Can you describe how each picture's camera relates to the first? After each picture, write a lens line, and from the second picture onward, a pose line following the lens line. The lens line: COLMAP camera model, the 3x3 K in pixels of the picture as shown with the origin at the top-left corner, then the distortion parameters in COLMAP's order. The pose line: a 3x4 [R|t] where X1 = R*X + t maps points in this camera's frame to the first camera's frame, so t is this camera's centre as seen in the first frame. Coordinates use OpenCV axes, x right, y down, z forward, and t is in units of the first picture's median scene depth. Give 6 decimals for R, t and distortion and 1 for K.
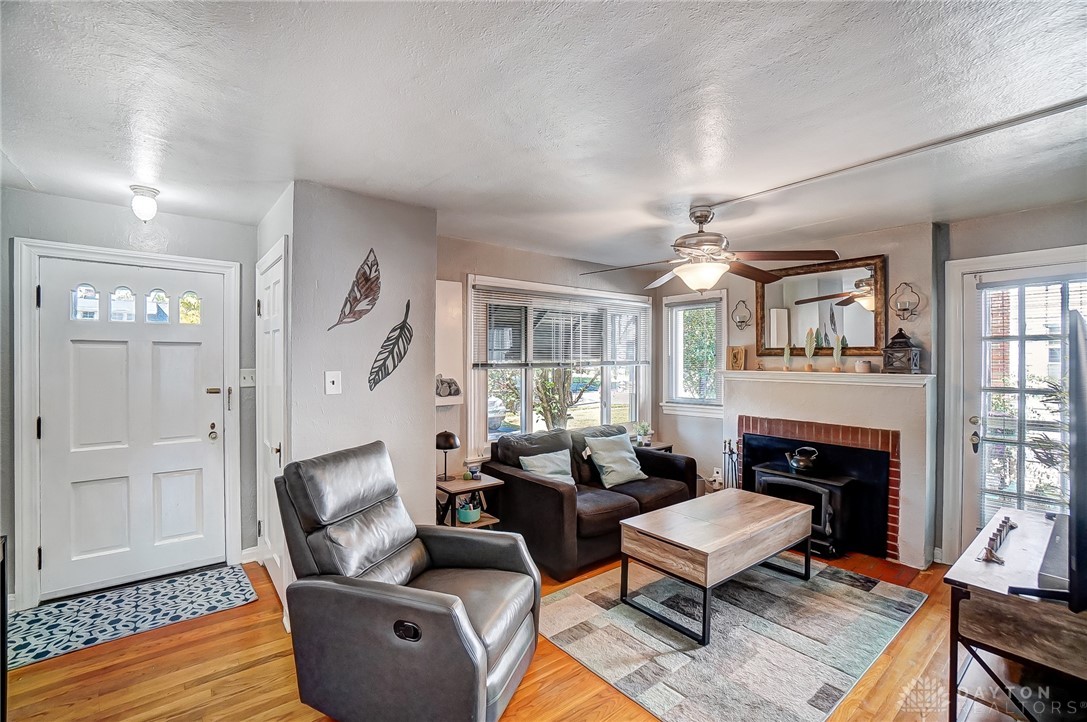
lens RADIAL K [[482.3, 0, 541.4], [0, 482.3, 357.5], [0, 0, 1]] dist [-0.063529, 0.024147]
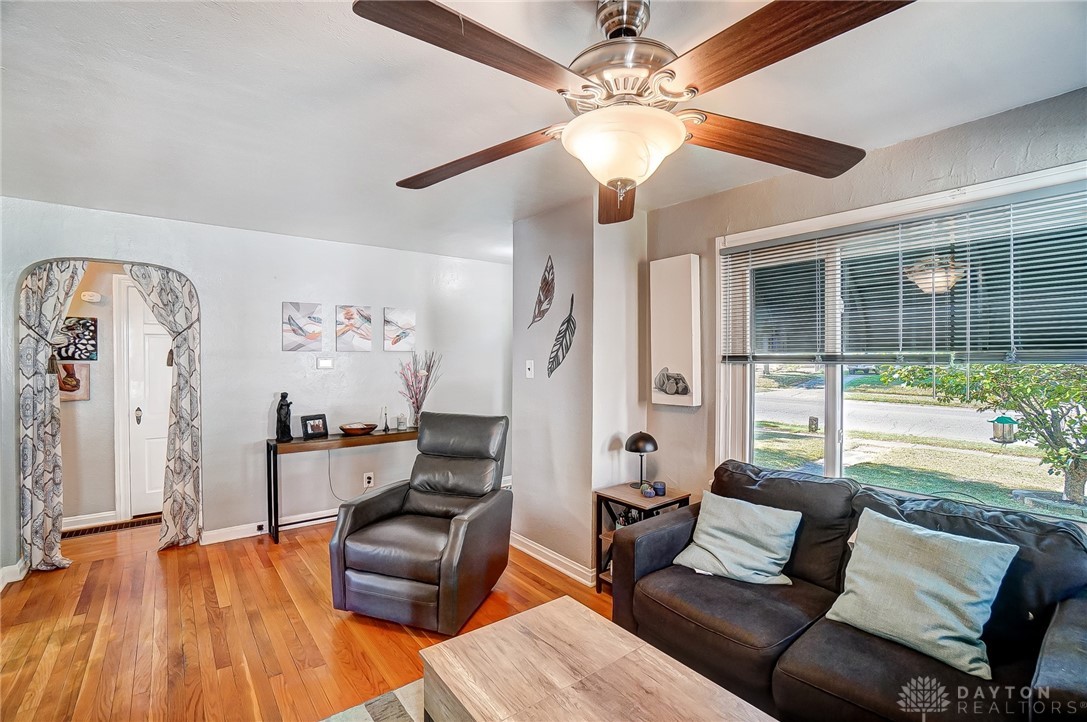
lens RADIAL K [[482.3, 0, 541.4], [0, 482.3, 357.5], [0, 0, 1]] dist [-0.063529, 0.024147]
pose [[-0.011773, 0.005856, -0.999914, 0.557452], [0.004945, 0.999971, 0.005798, 0.009008], [0.999918, -0.004876, -0.011802, 0.674742]]
